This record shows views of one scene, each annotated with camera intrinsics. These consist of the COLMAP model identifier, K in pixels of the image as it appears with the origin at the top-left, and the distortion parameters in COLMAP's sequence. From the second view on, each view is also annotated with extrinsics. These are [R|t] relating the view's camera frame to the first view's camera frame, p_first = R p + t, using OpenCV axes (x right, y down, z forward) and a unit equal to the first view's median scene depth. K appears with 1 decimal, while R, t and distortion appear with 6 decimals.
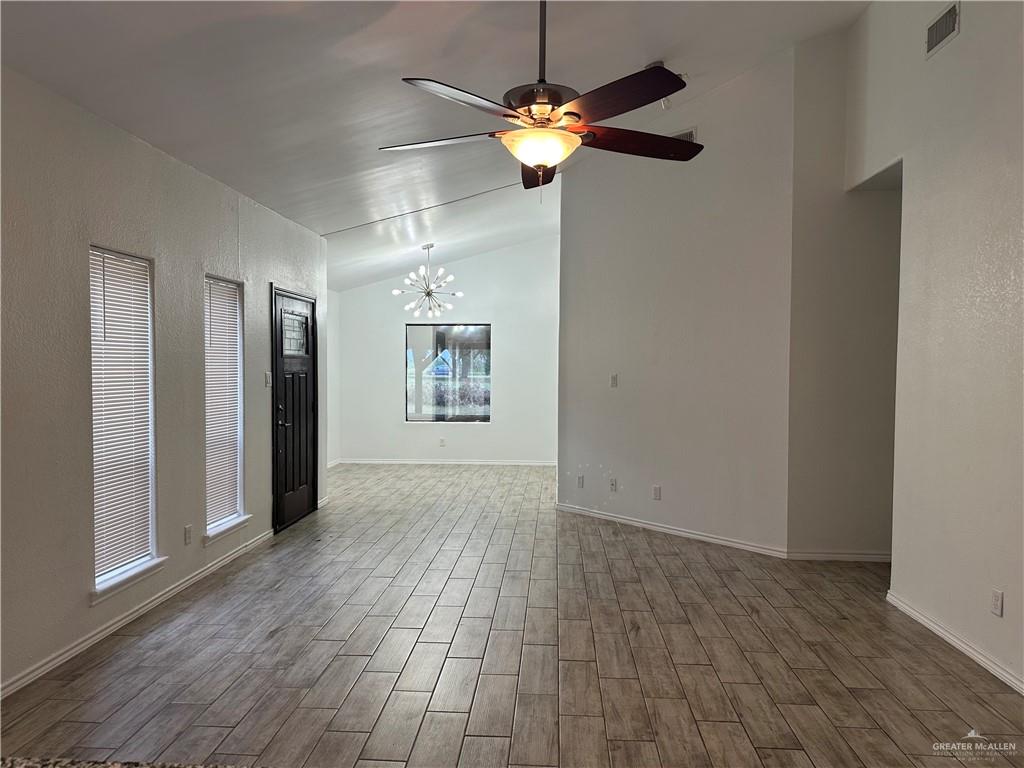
lens RADIAL K [[721.1, 0, 514.0], [0, 721.1, 374.7], [0, 0, 1]] dist [0.051981, -0.066784]
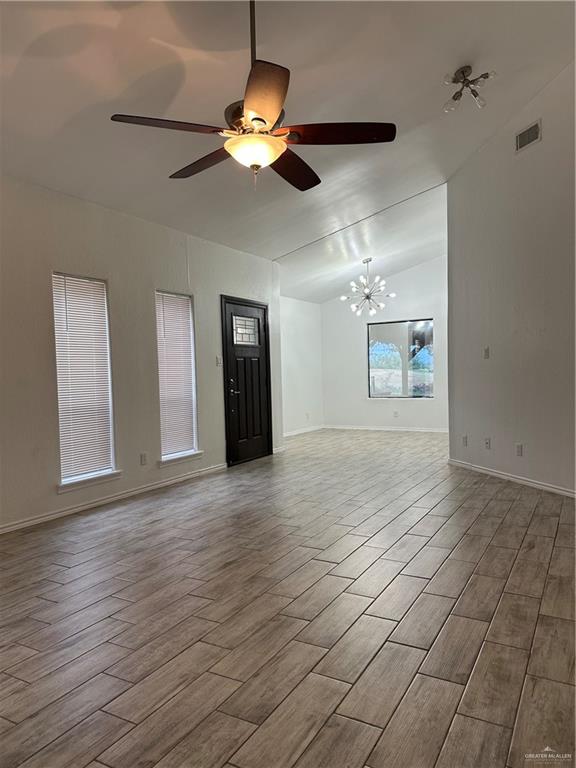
lens RADIAL K [[540.8, 0, 288.4], [0, 540.8, 387.9], [0, 0, 1]] dist [0.051981, -0.066784]
pose [[0.900983, -0.014510, -0.433611, 0.249439], [0.024949, 0.999520, 0.018393, 0.042814], [0.433136, -0.027390, 0.900912, 0.077062]]
